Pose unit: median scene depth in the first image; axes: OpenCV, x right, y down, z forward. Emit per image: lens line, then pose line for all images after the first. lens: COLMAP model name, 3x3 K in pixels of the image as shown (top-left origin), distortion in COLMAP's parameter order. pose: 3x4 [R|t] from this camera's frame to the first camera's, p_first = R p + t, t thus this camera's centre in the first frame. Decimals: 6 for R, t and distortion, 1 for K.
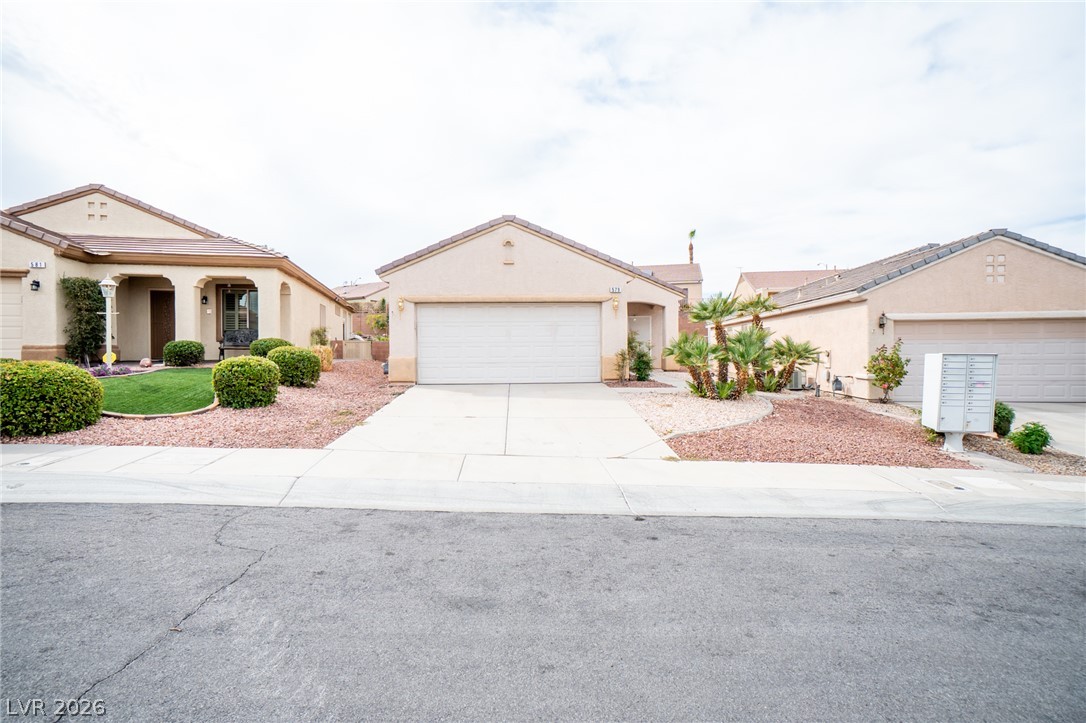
lens RADIAL K [[515.2, 0, 543.0], [0, 515.2, 372.8], [0, 0, 1]] dist [-0.002311, 0.000249]
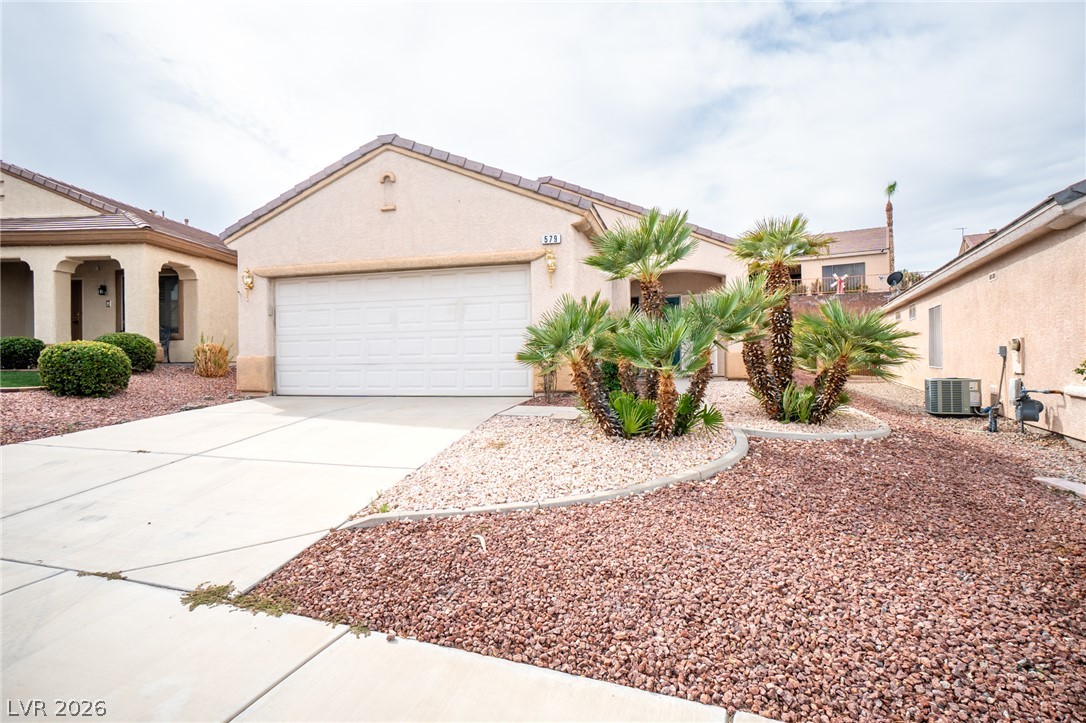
lens RADIAL K [[568.1, 0, 543.0], [0, 568.1, 361.5], [0, 0, 1]] dist [0.002567, 0.000665]
pose [[0.950046, -0.003705, -0.312088, 0.335176], [-0.007440, 0.999377, -0.034513, 0.000962], [0.312022, 0.035111, 0.949426, 0.387241]]
